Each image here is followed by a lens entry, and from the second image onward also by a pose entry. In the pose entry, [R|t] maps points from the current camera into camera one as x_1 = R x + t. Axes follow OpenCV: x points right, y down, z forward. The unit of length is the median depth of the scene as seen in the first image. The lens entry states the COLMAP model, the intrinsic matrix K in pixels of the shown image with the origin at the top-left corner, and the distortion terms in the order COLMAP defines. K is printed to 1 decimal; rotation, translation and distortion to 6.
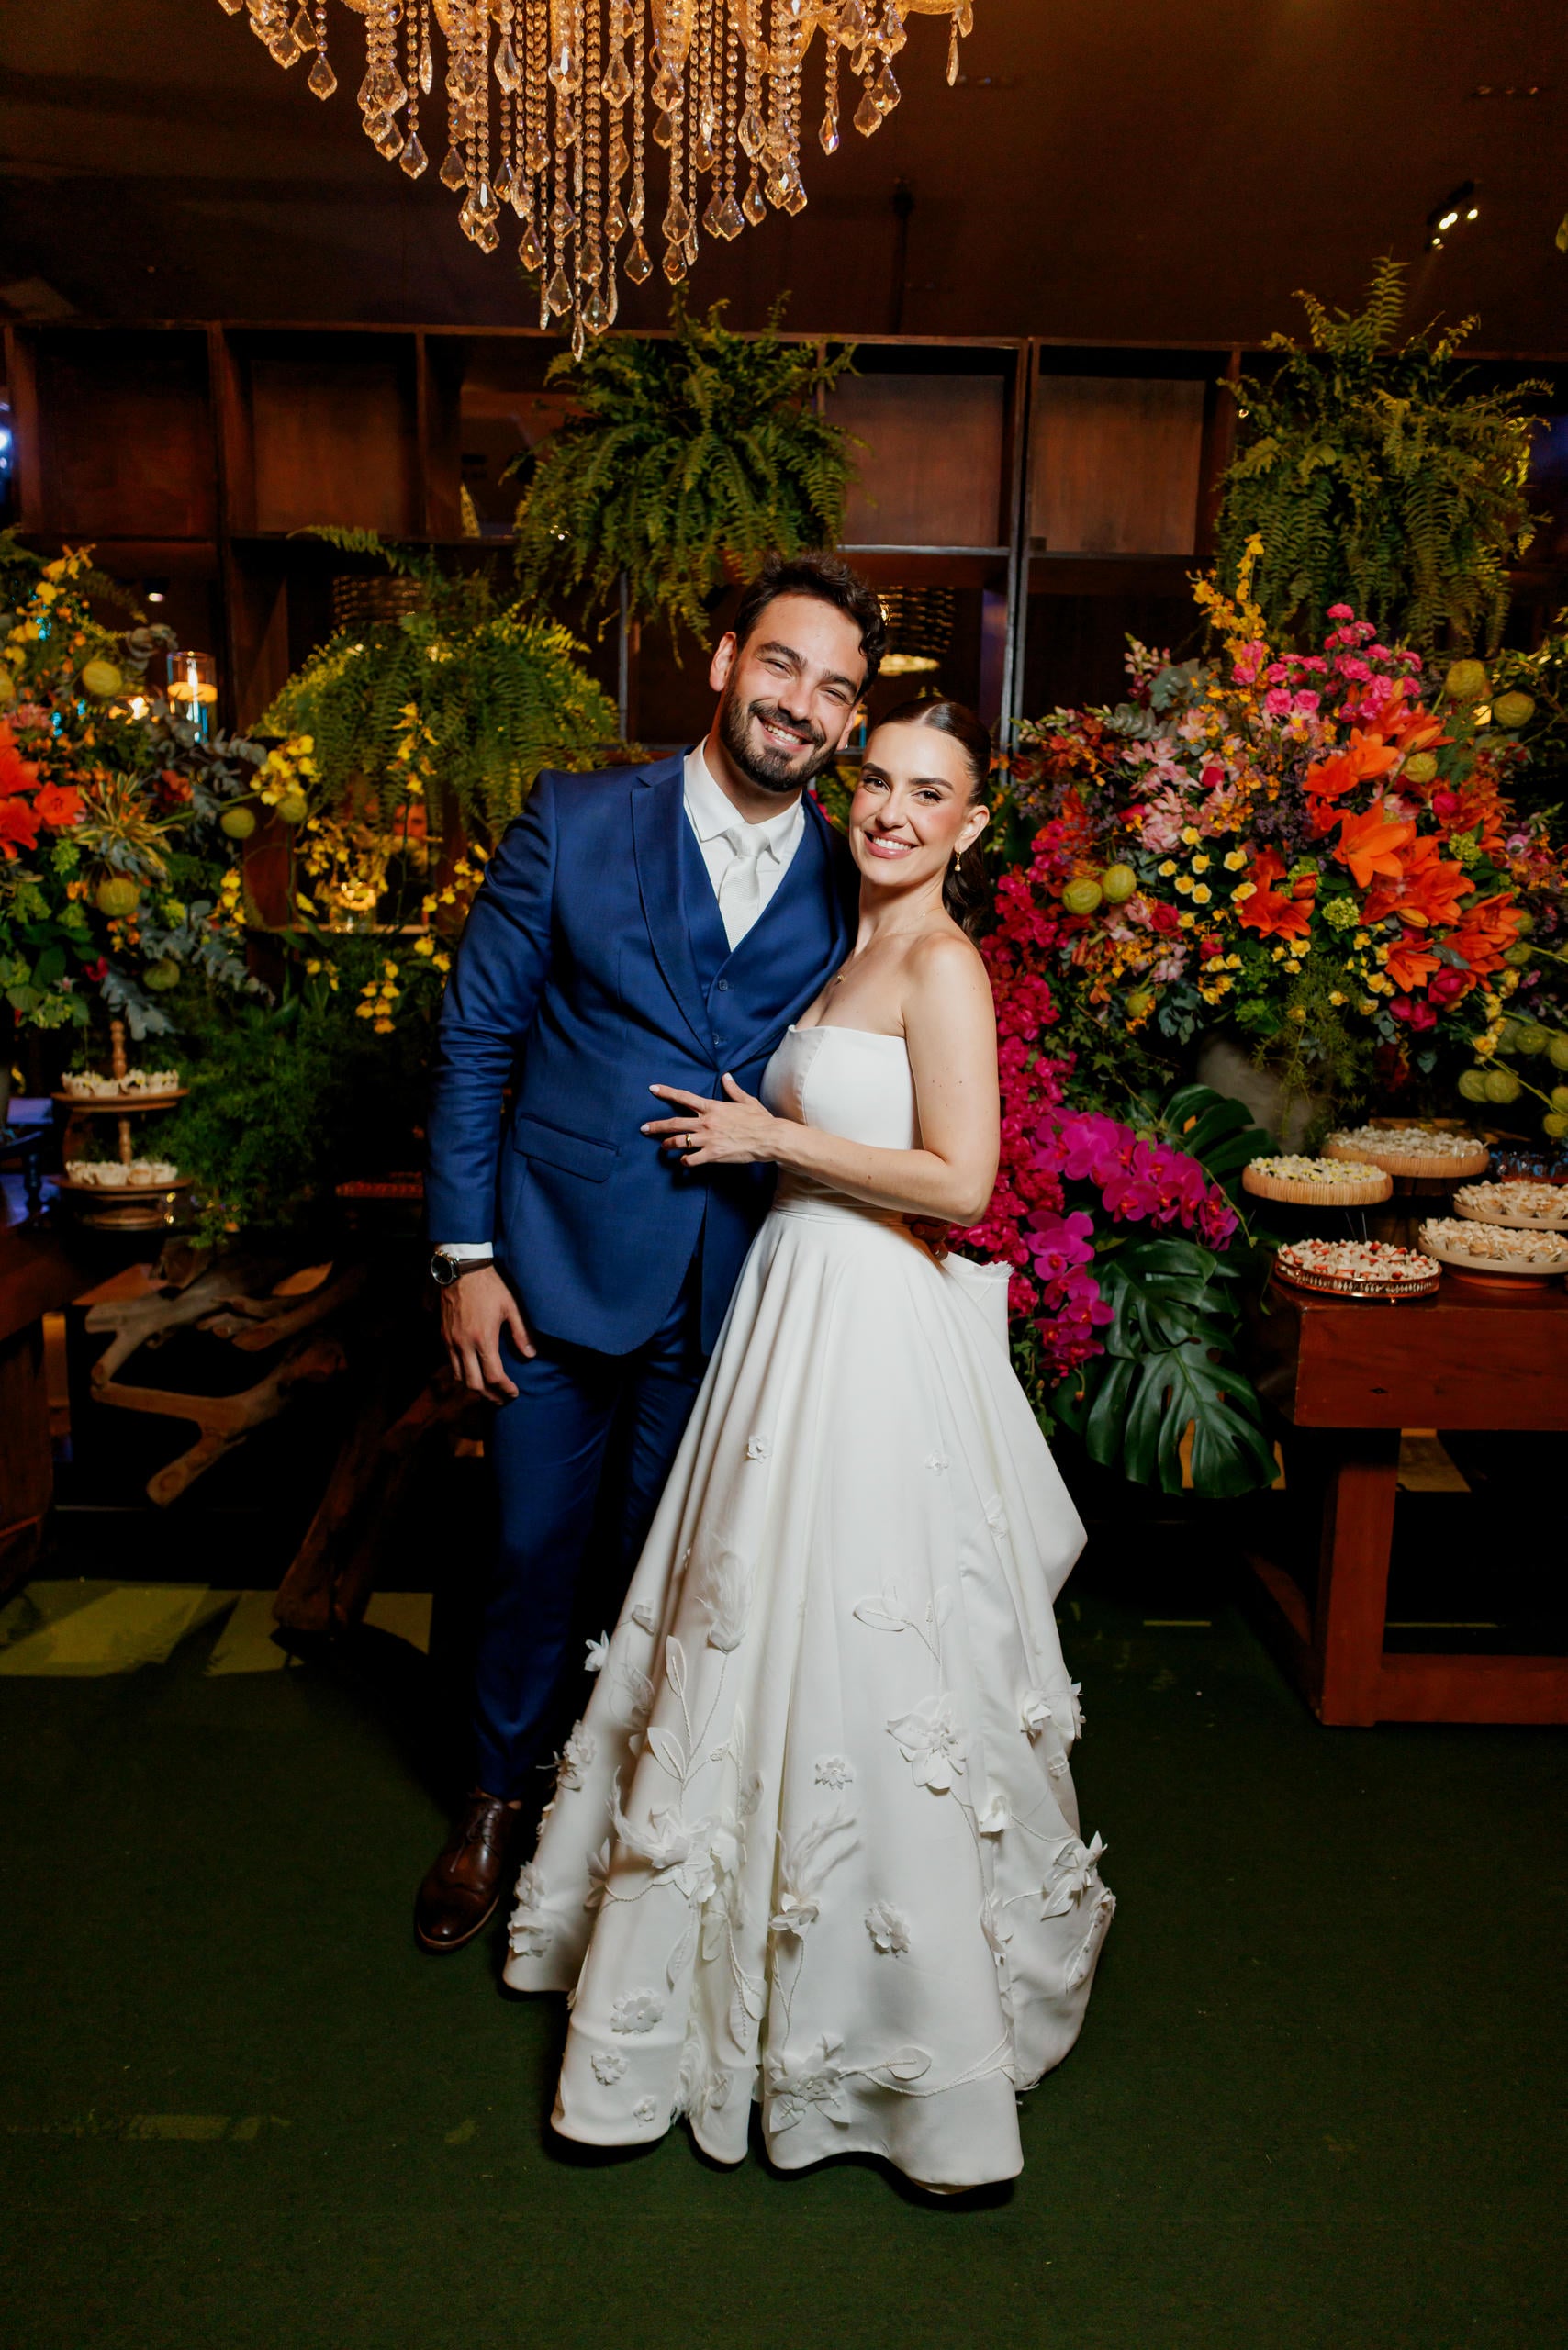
lens RADIAL K [[1491.3, 0, 784.0], [0, 1491.3, 1175.0], [0, 0, 1]] dist [-0.006597, -0.027257]
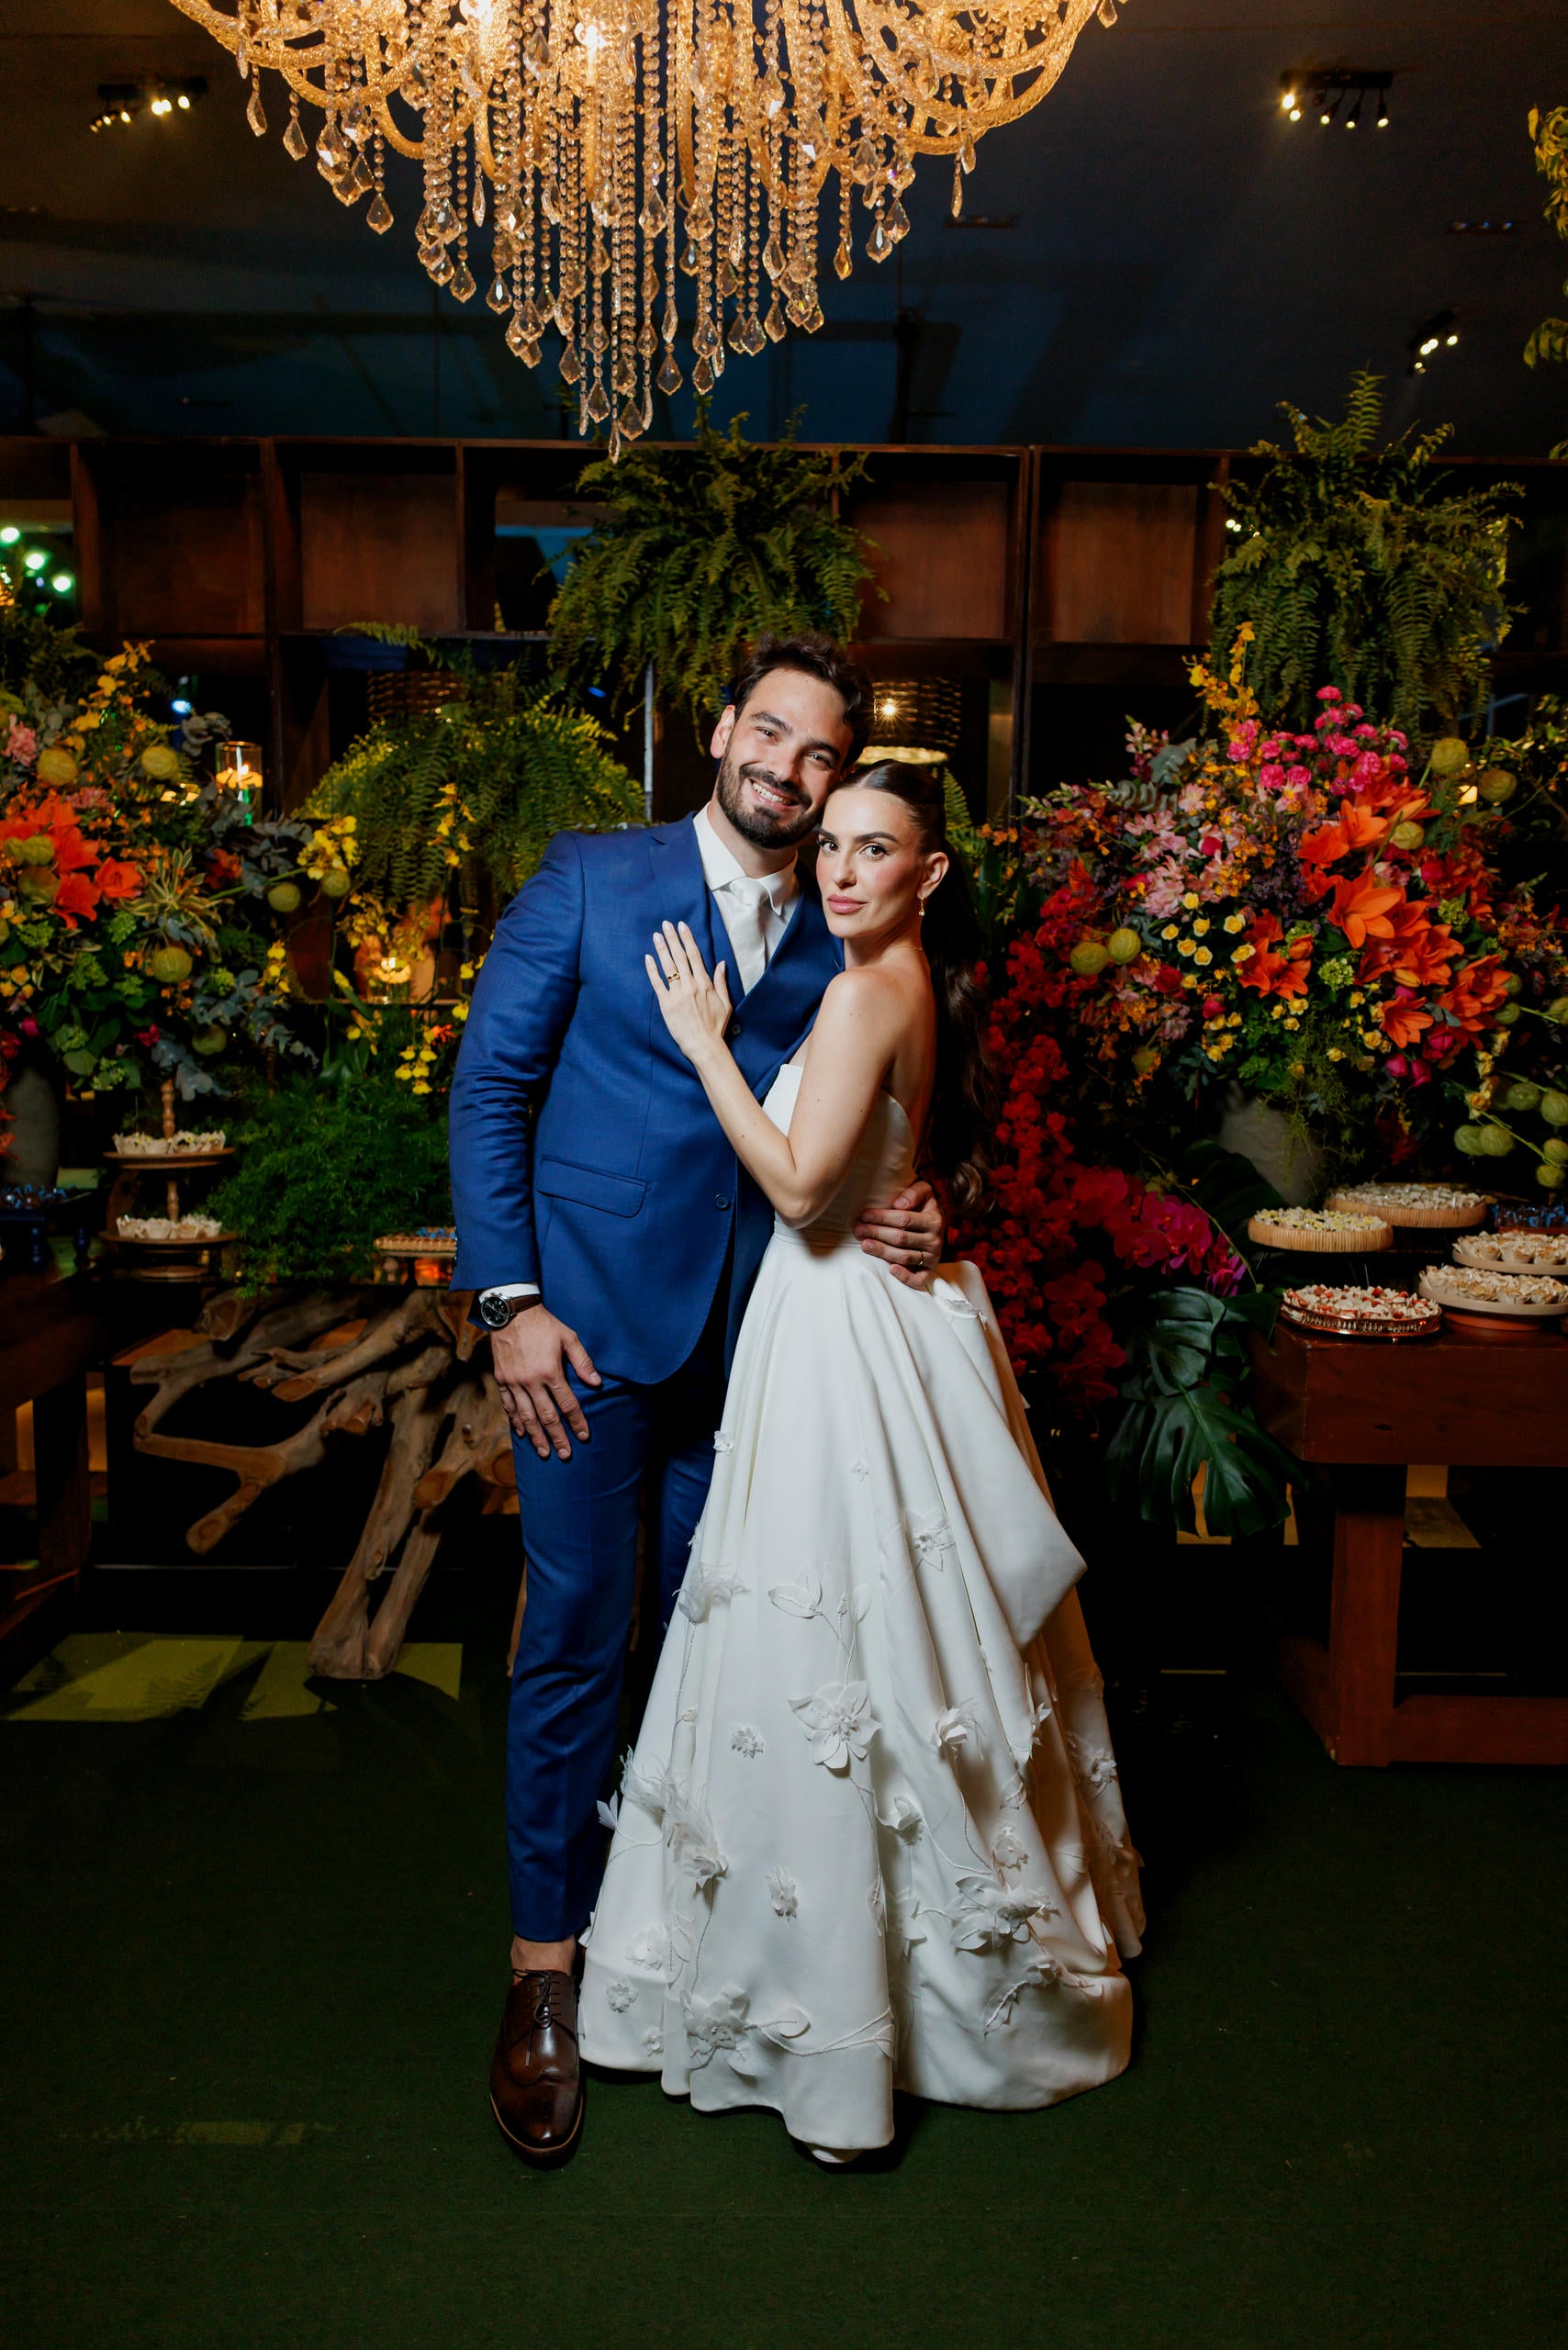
lens RADIAL K [[1496.2, 0, 785.2], [0, 1496.2, 1191.4], [0, 0, 1]] dist [-0.018767, -0.027894]
pose [[0.999972, -0.004563, -0.005892, -0.007854], [0.004209, 0.998258, -0.058850, 0.035494], [0.006150, 0.058824, 0.998249, -0.038645]]
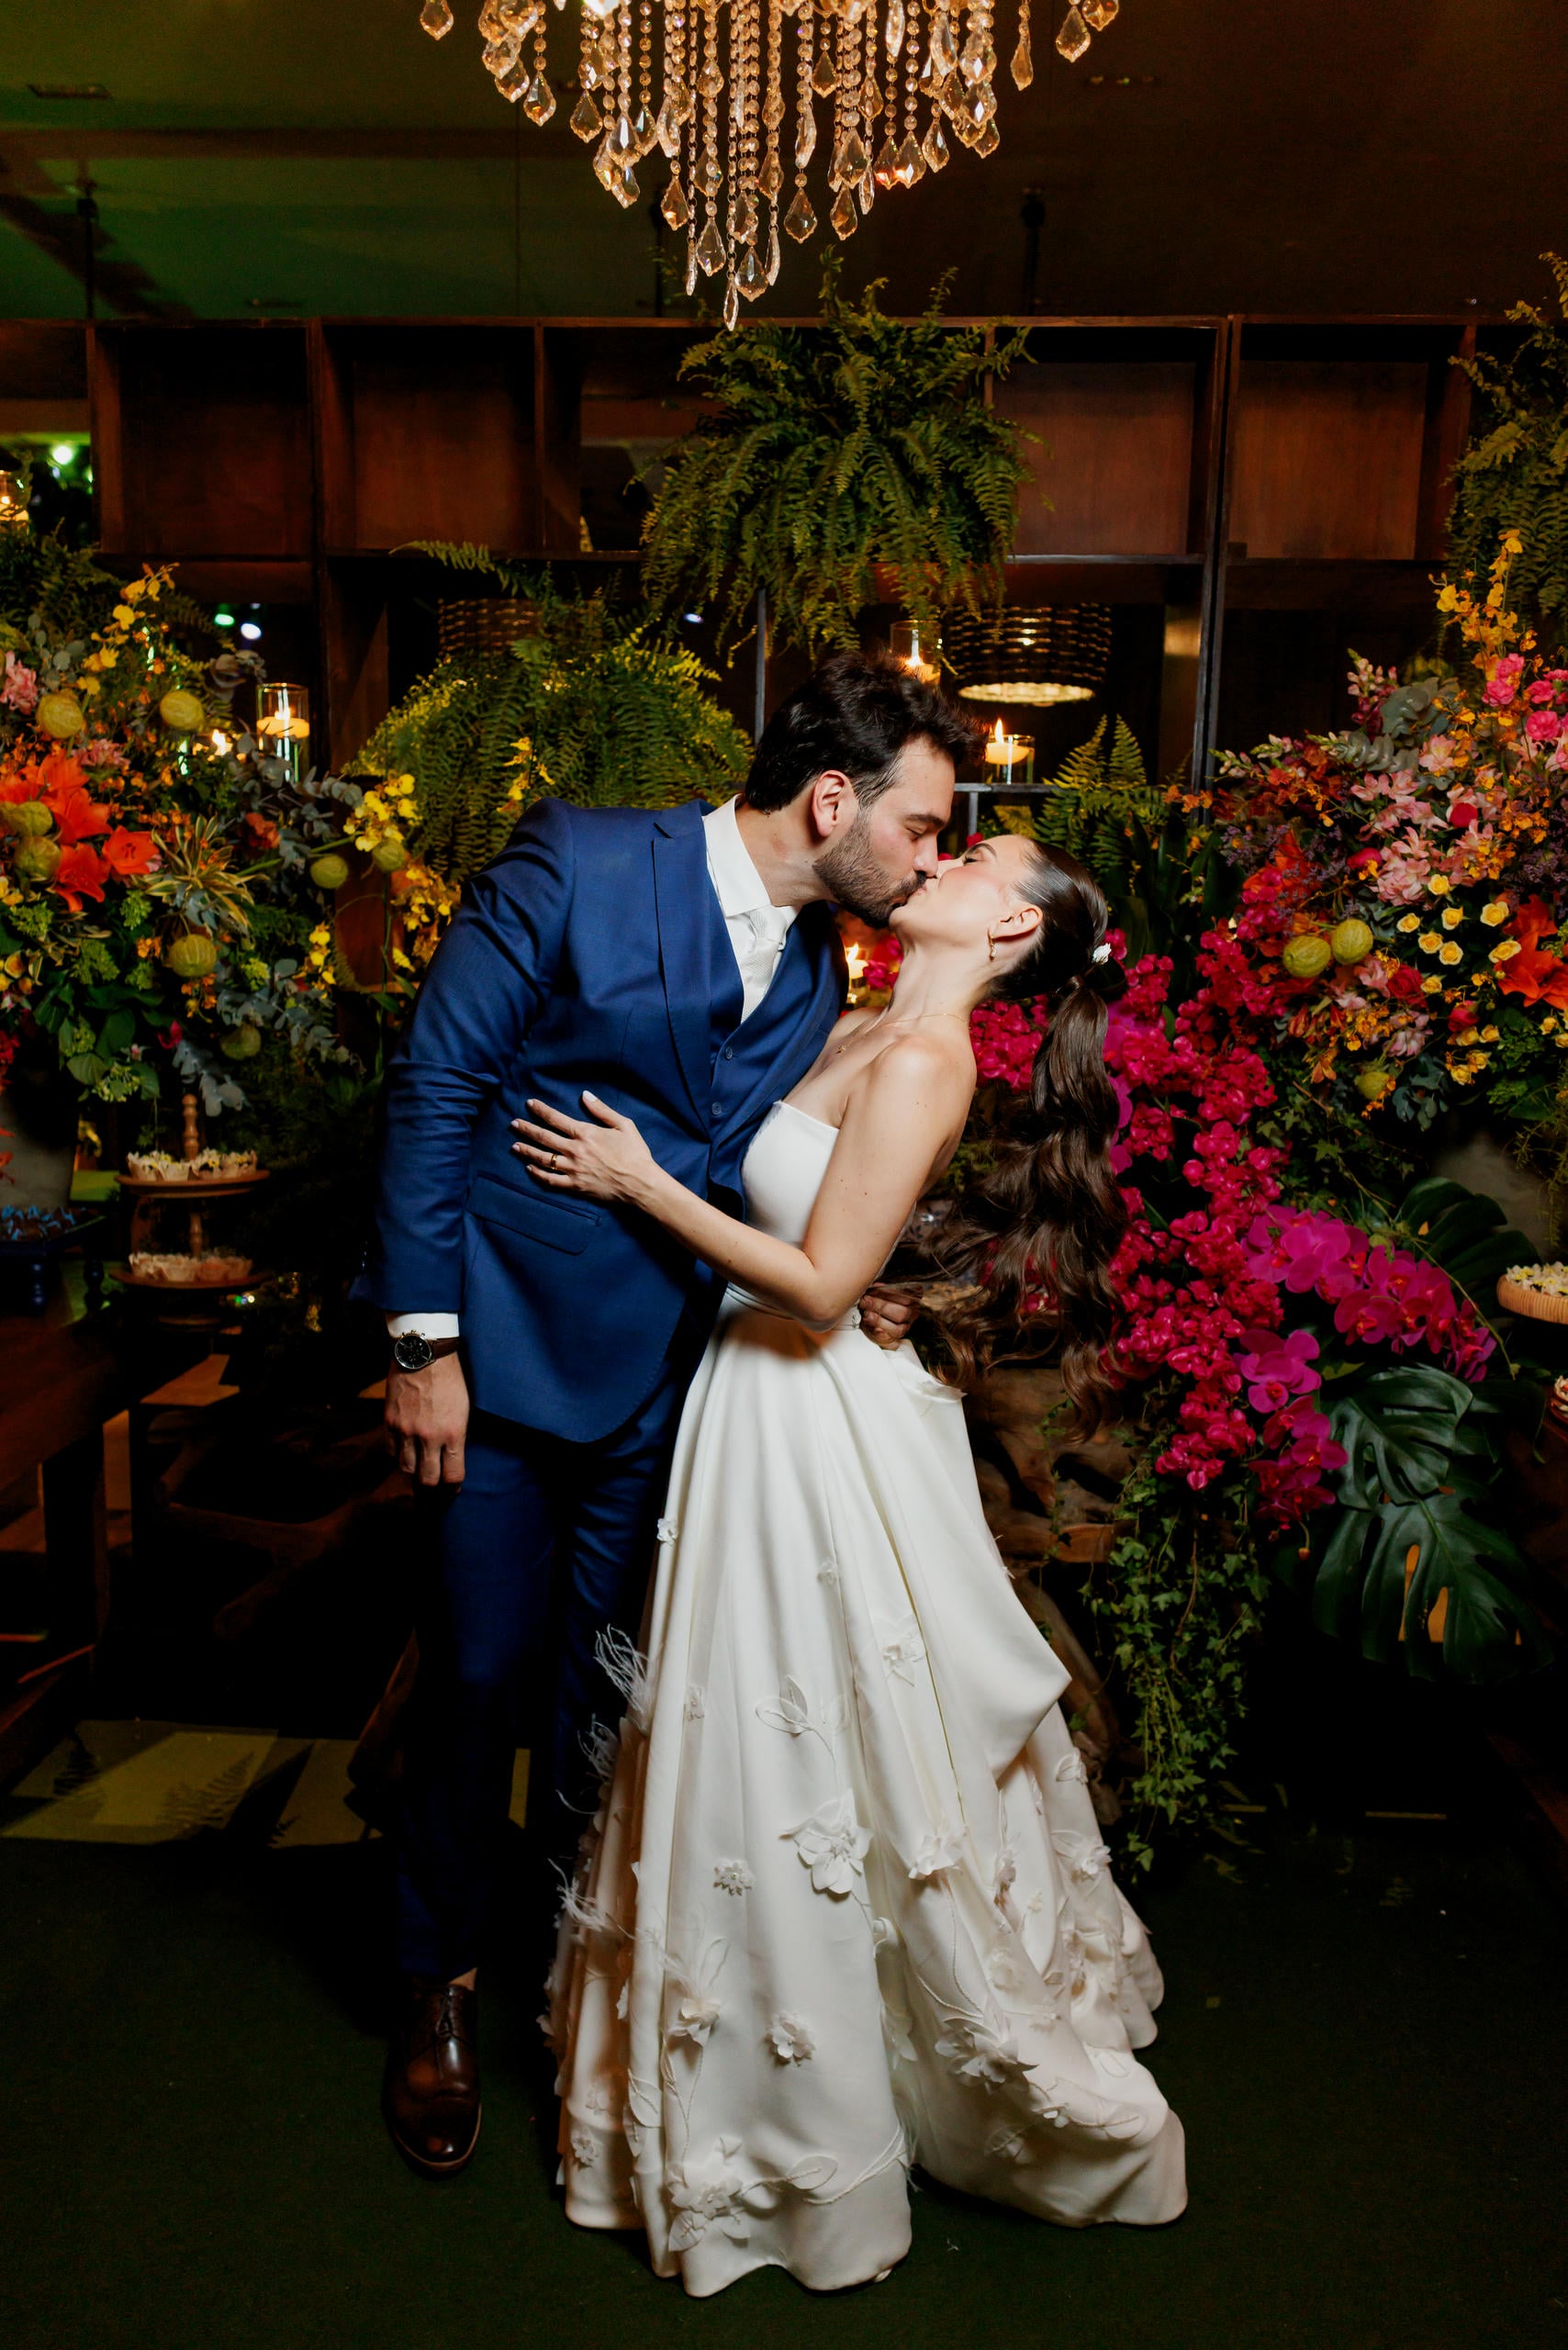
lens RADIAL K [[1541.5, 0, 784.0], [0, 1541.5, 1175.0], [0, 0, 1]] dist [0.004439, -0.018232]
pose [[0.997905, 0.009902, -0.063932, -0.036426], [-0.012077, 0.999358, -0.033720, -0.028796], [0.063557, 0.034421, 0.997384, 0.108721]]
